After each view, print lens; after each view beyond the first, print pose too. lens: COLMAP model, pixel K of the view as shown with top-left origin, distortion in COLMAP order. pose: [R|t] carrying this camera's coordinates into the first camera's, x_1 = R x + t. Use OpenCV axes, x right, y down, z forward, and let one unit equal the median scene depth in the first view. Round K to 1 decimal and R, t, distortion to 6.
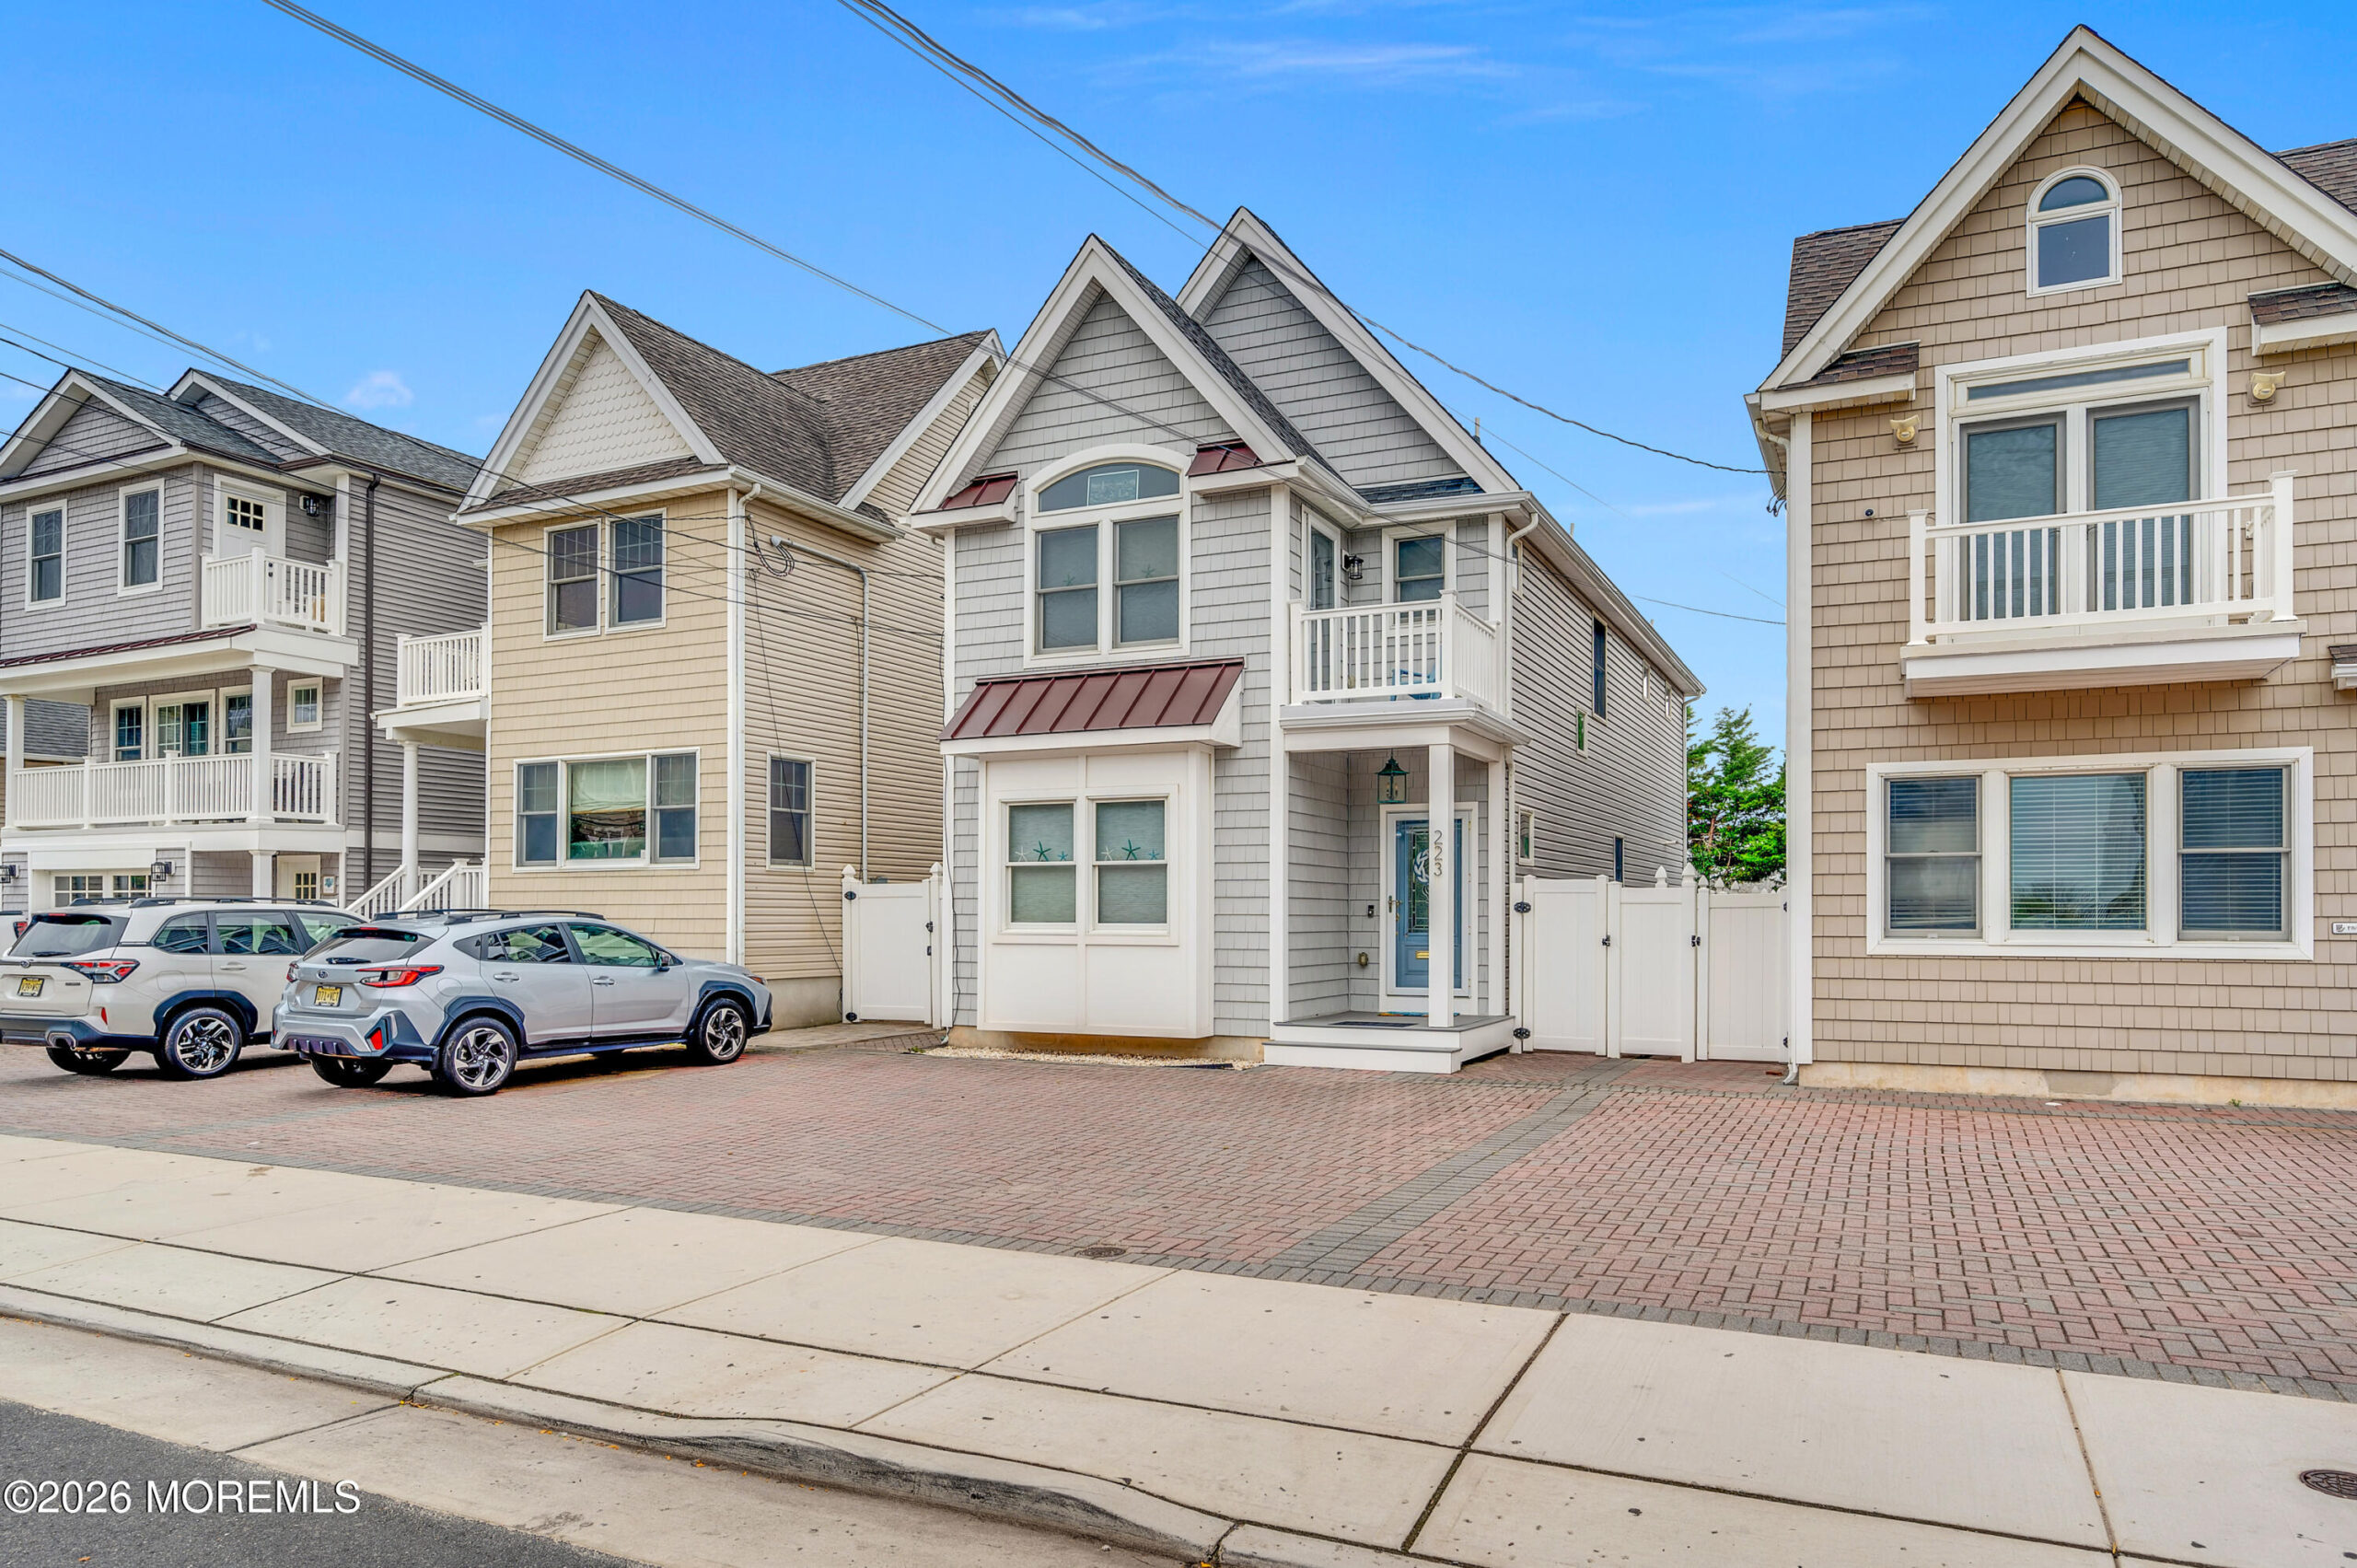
lens RADIAL K [[1454.6, 0, 1186.6], [0, 1454.6, 784.0], [0, 0, 1]] dist [0.001665, 0.000942]
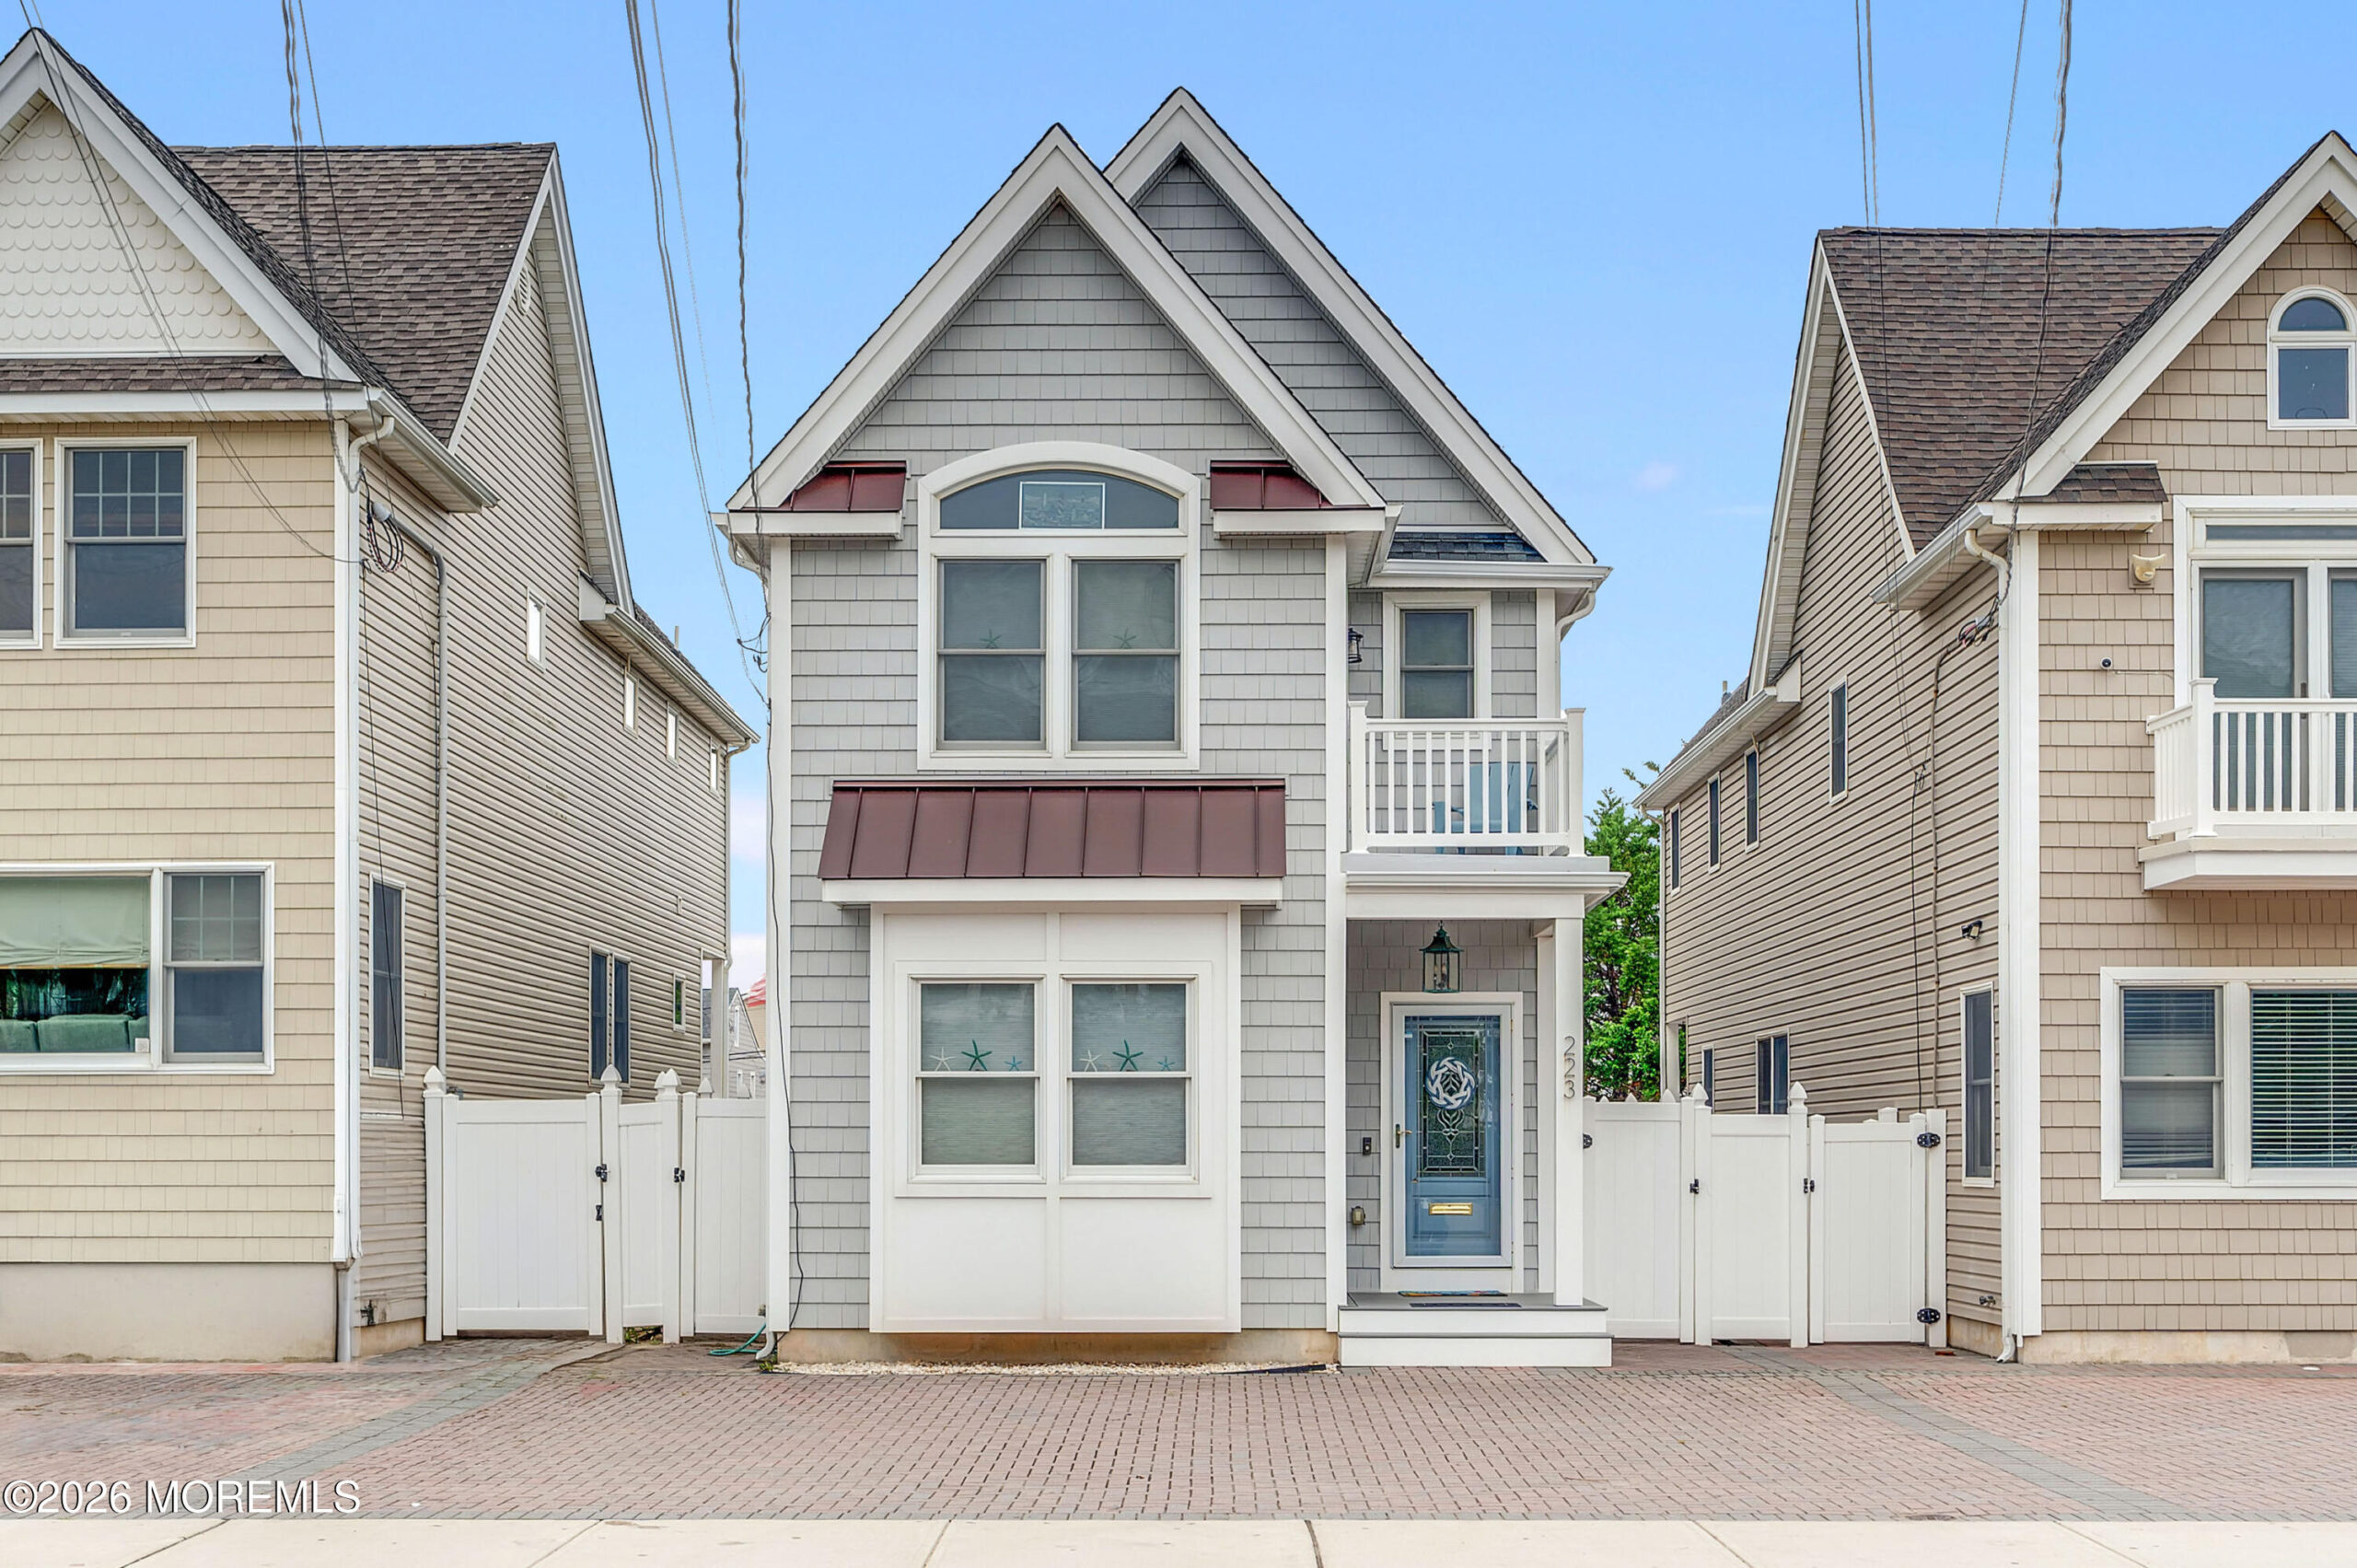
lens RADIAL K [[2831.5, 0, 1178.4], [0, 2831.5, 820.5], [0, 0, 1]] dist [-0.001032, 0.016176]
pose [[0.909366, 0.046701, 0.413368, -0.562798], [-0.035930, 0.998783, -0.033799, -0.020080], [-0.414443, 0.015883, 0.909937, -0.204110]]
